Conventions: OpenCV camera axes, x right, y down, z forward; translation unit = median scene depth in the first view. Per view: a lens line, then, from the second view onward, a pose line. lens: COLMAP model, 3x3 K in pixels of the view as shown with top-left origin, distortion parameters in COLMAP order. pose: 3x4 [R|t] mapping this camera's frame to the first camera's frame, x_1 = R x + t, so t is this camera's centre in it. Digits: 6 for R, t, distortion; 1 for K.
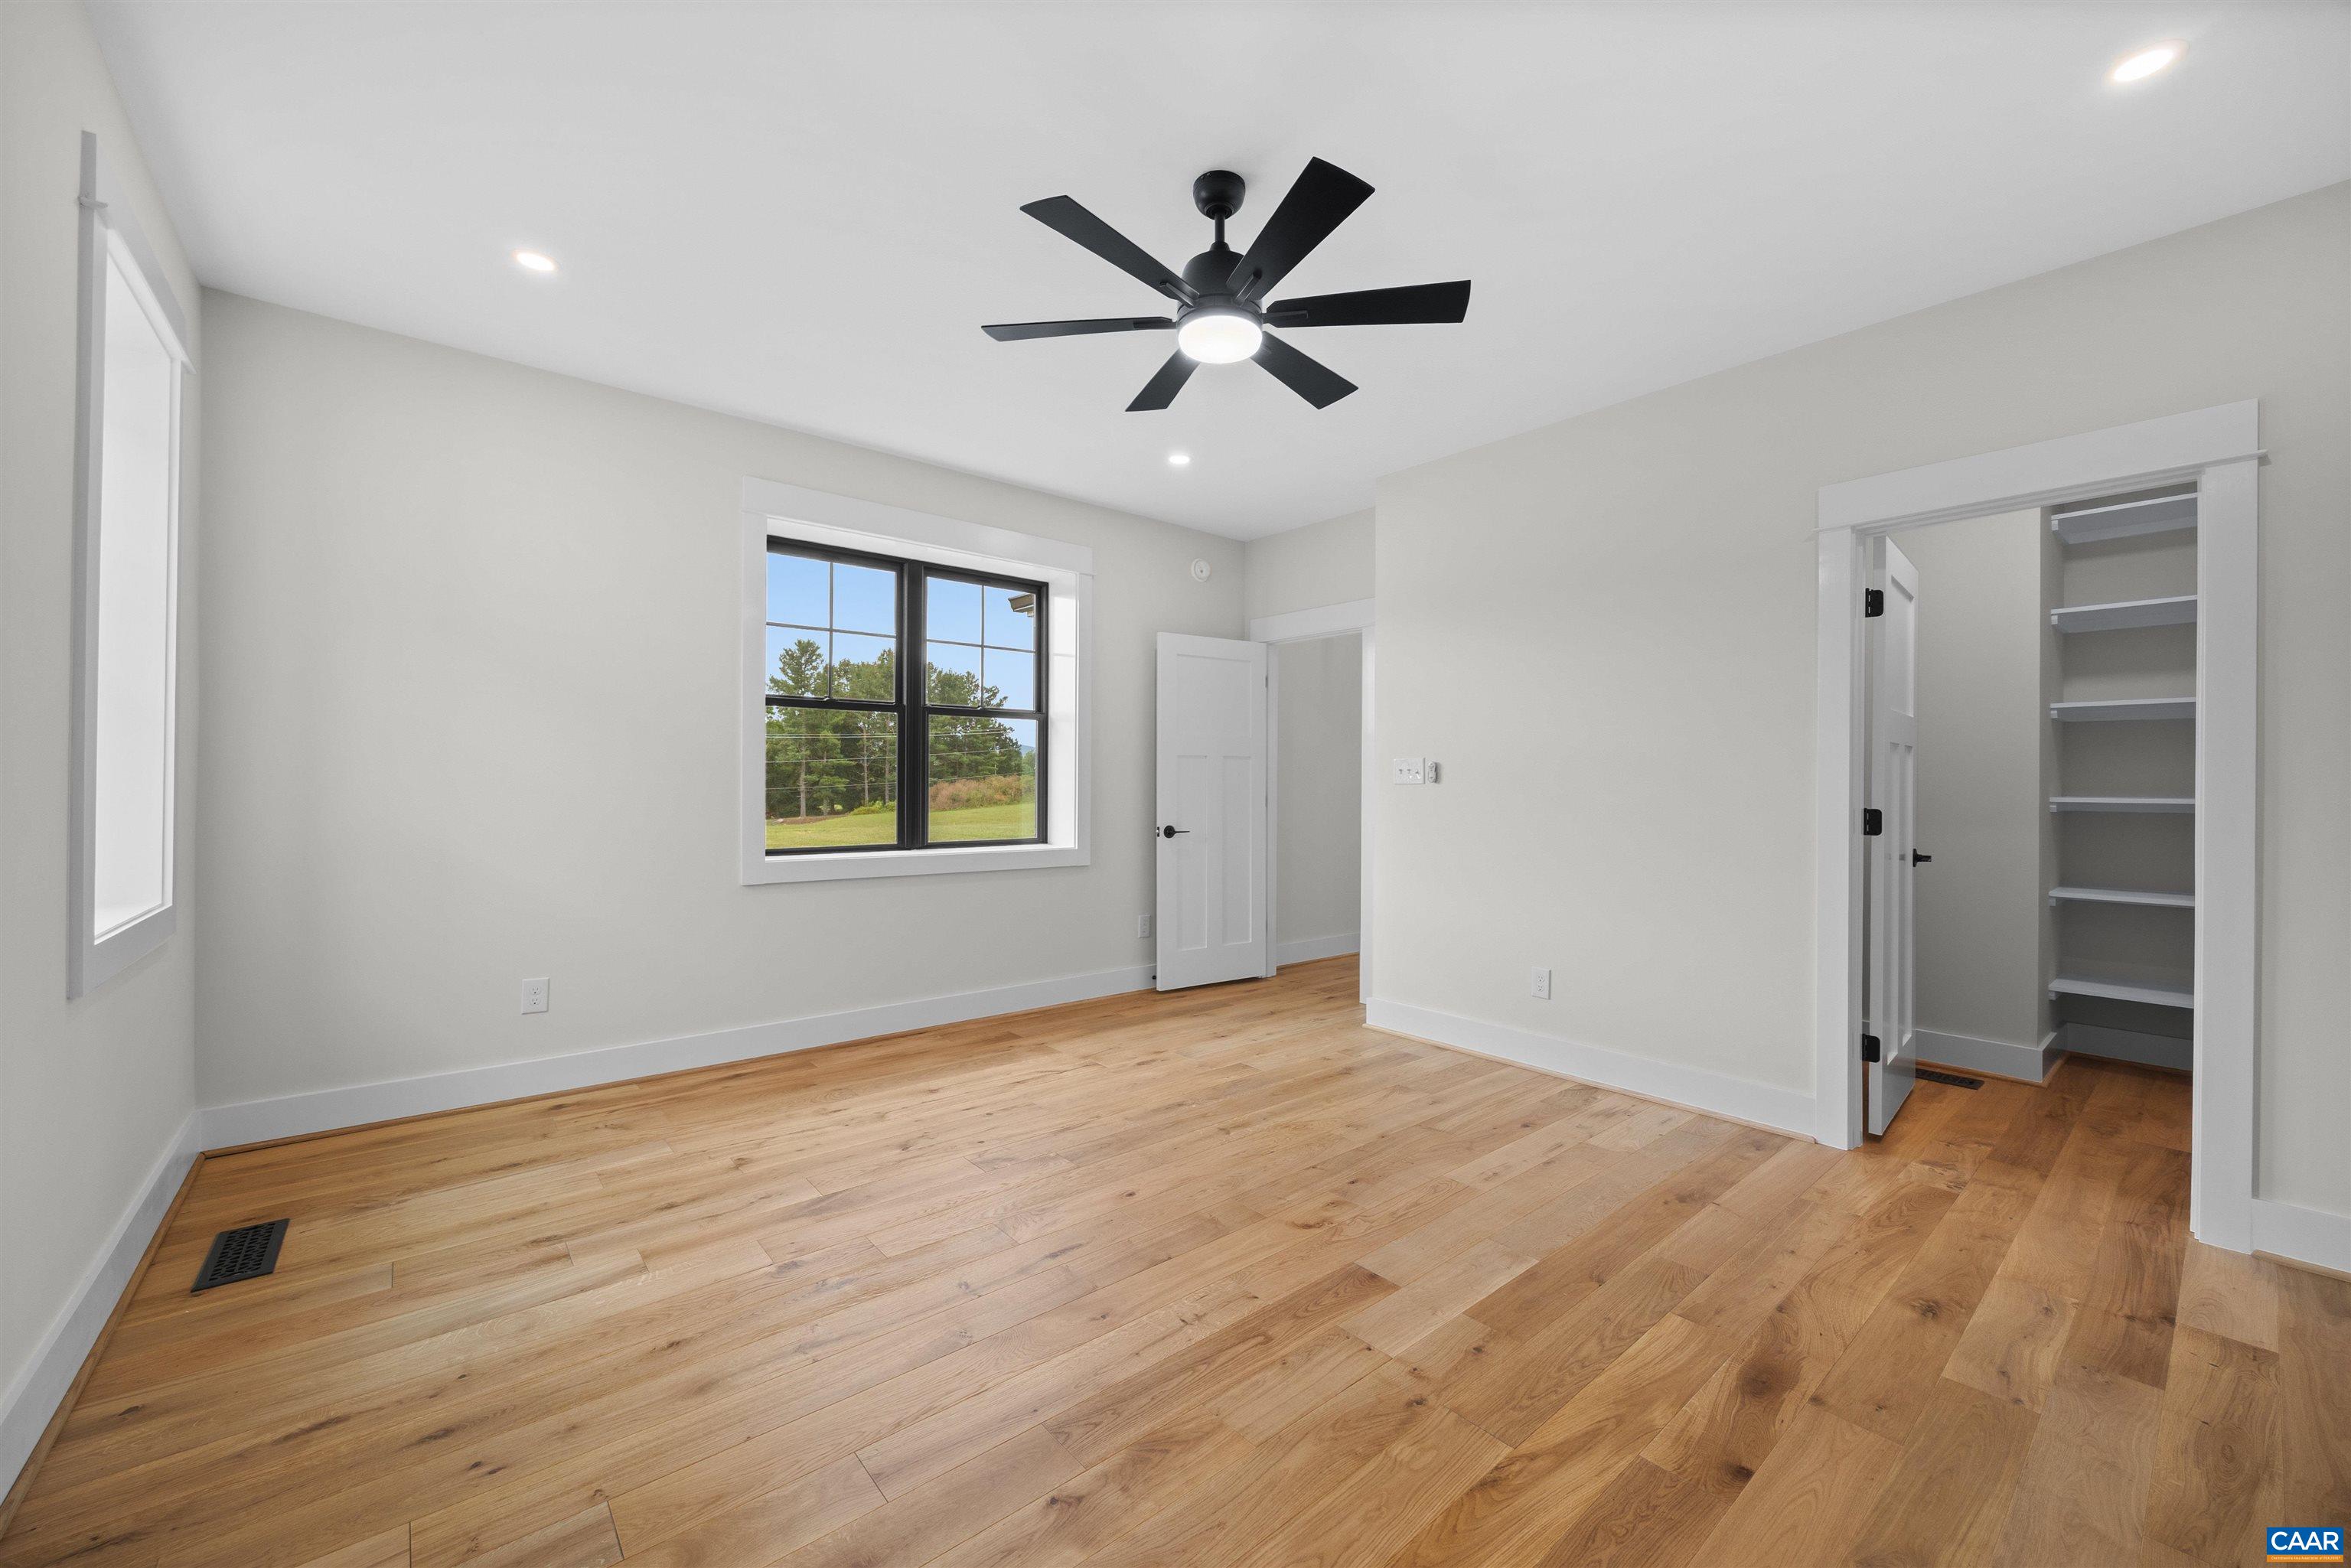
lens RADIAL K [[918.0, 0, 1216.2], [0, 918.0, 791.1], [0, 0, 1]] dist [-0.002248, 0.000124]
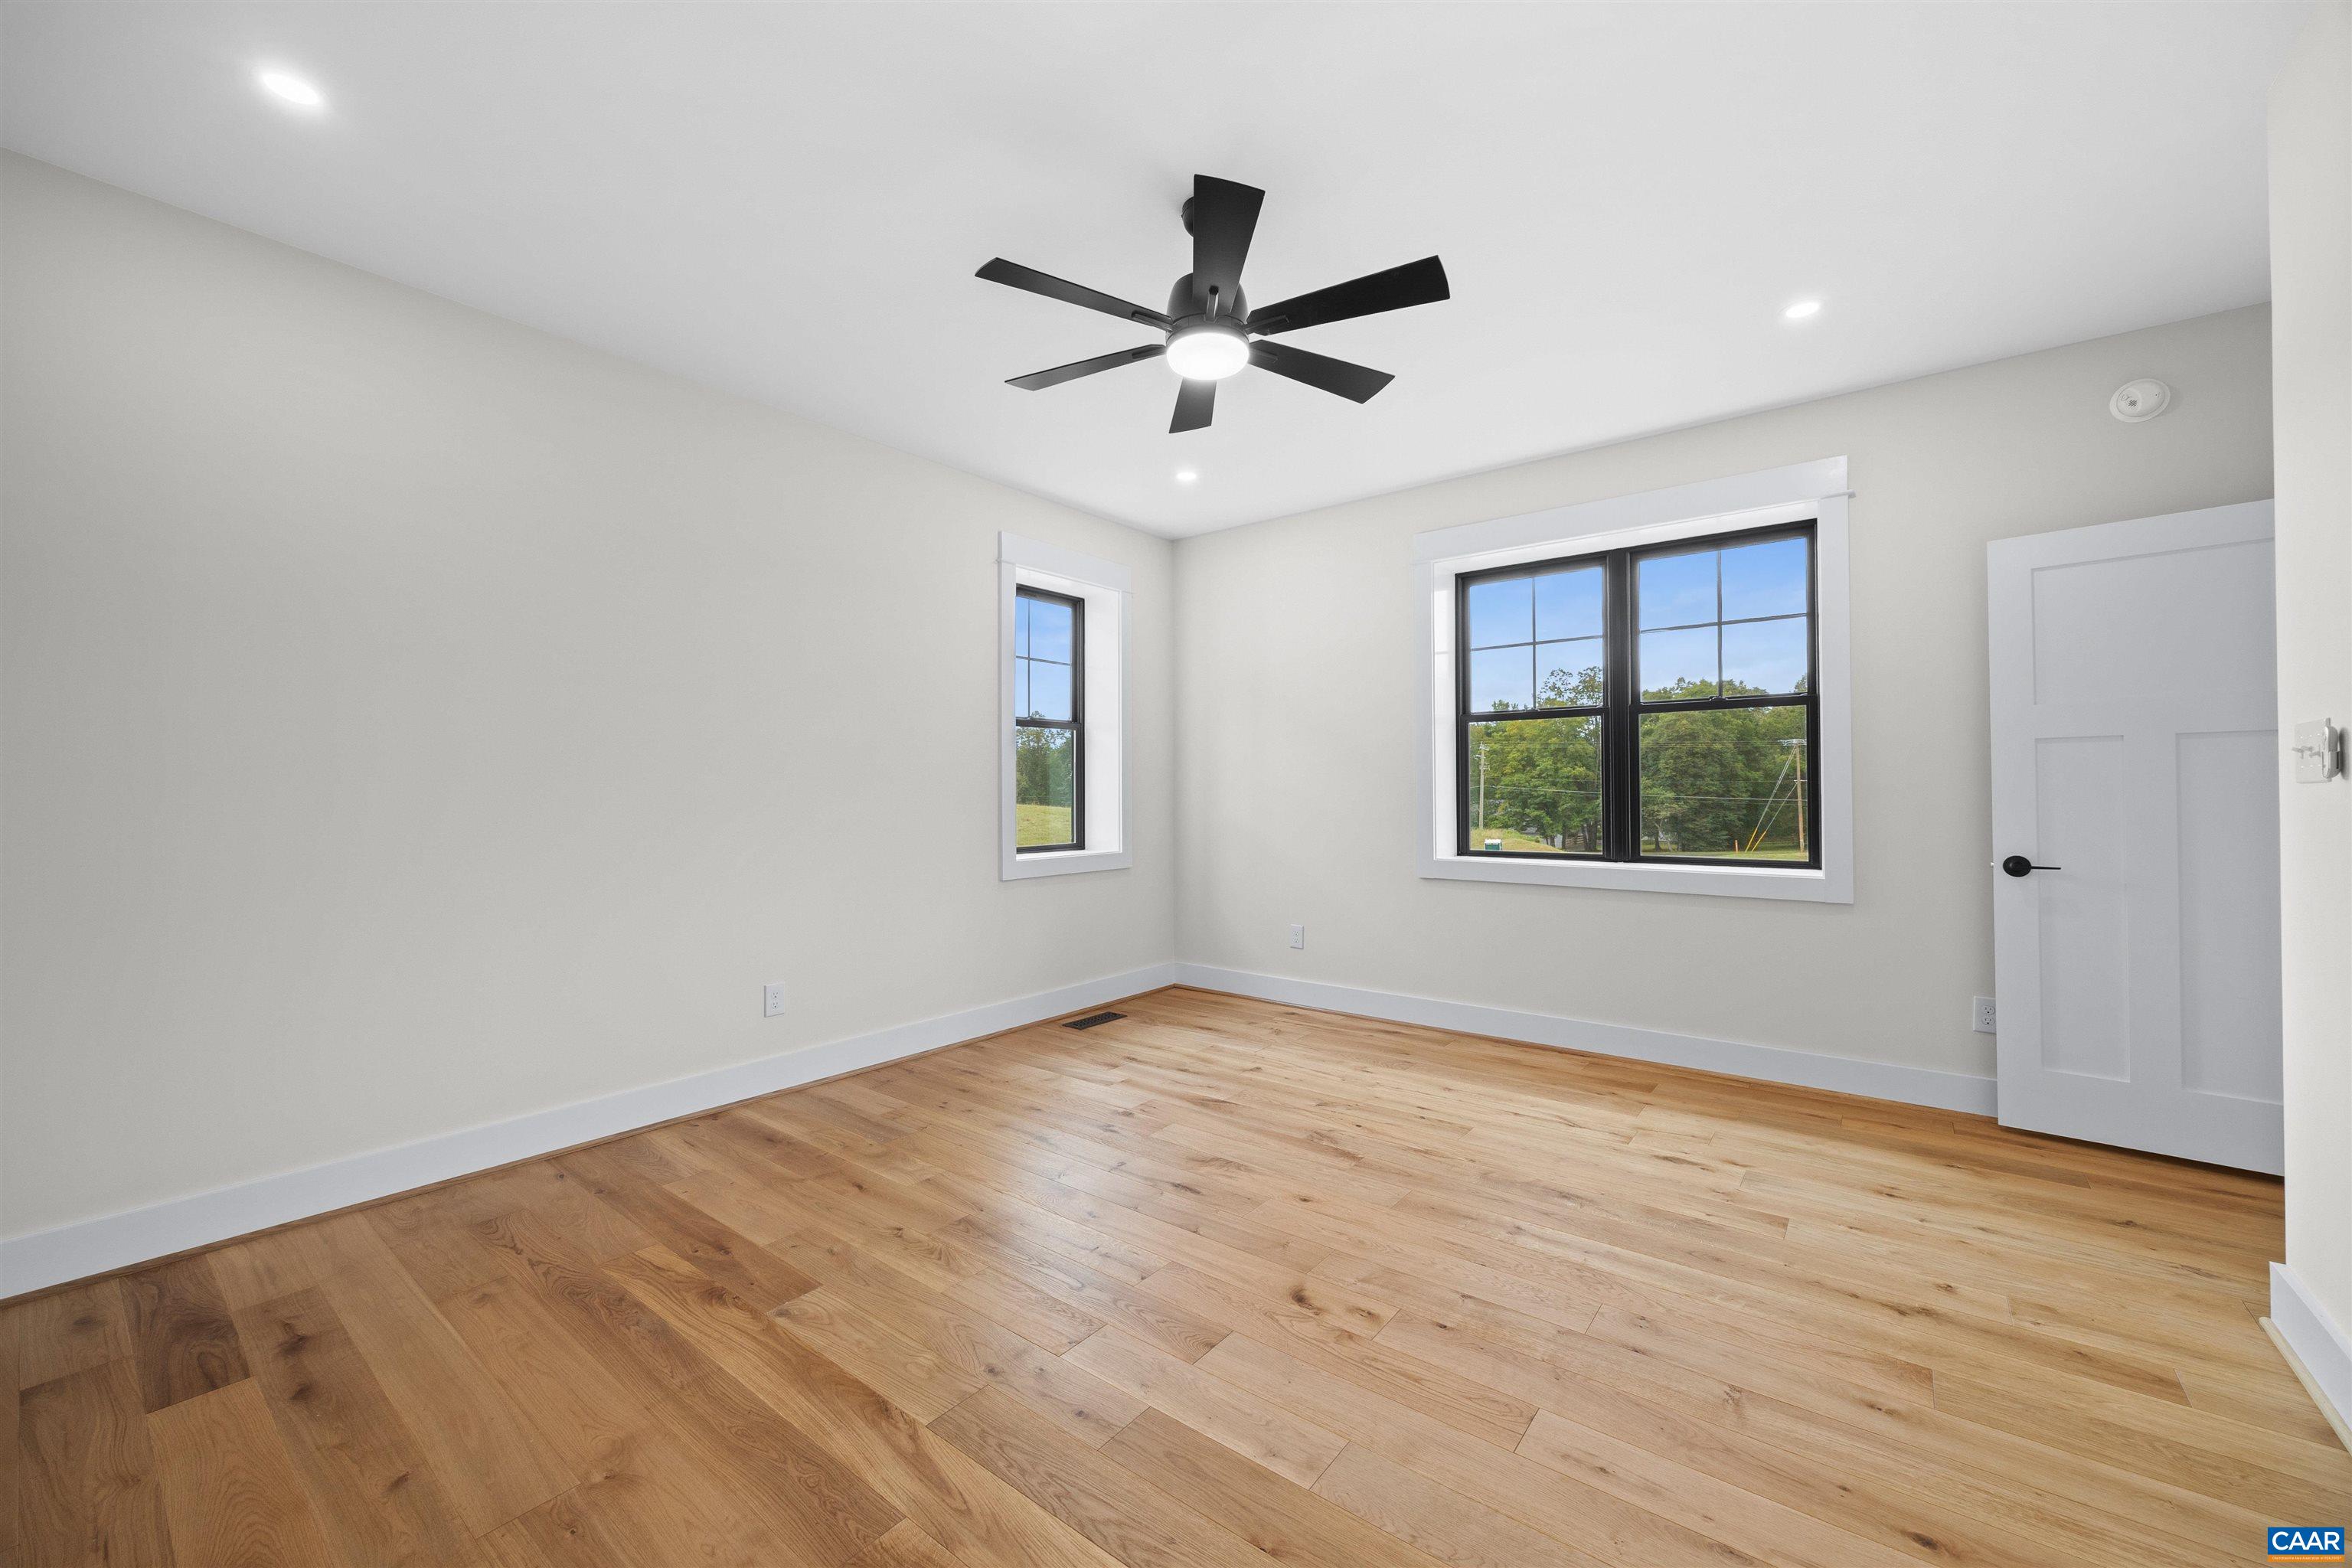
lens RADIAL K [[918.4, 0, 1164.2], [0, 918.4, 797.5], [0, 0, 1]] dist [-0.002248, 0.000124]
pose [[0.173852, -0.001782, -0.984770, 0.588807], [-0.000985, 0.999998, -0.001984, 0.000810], [0.984771, 0.001315, 0.173850, 0.454998]]
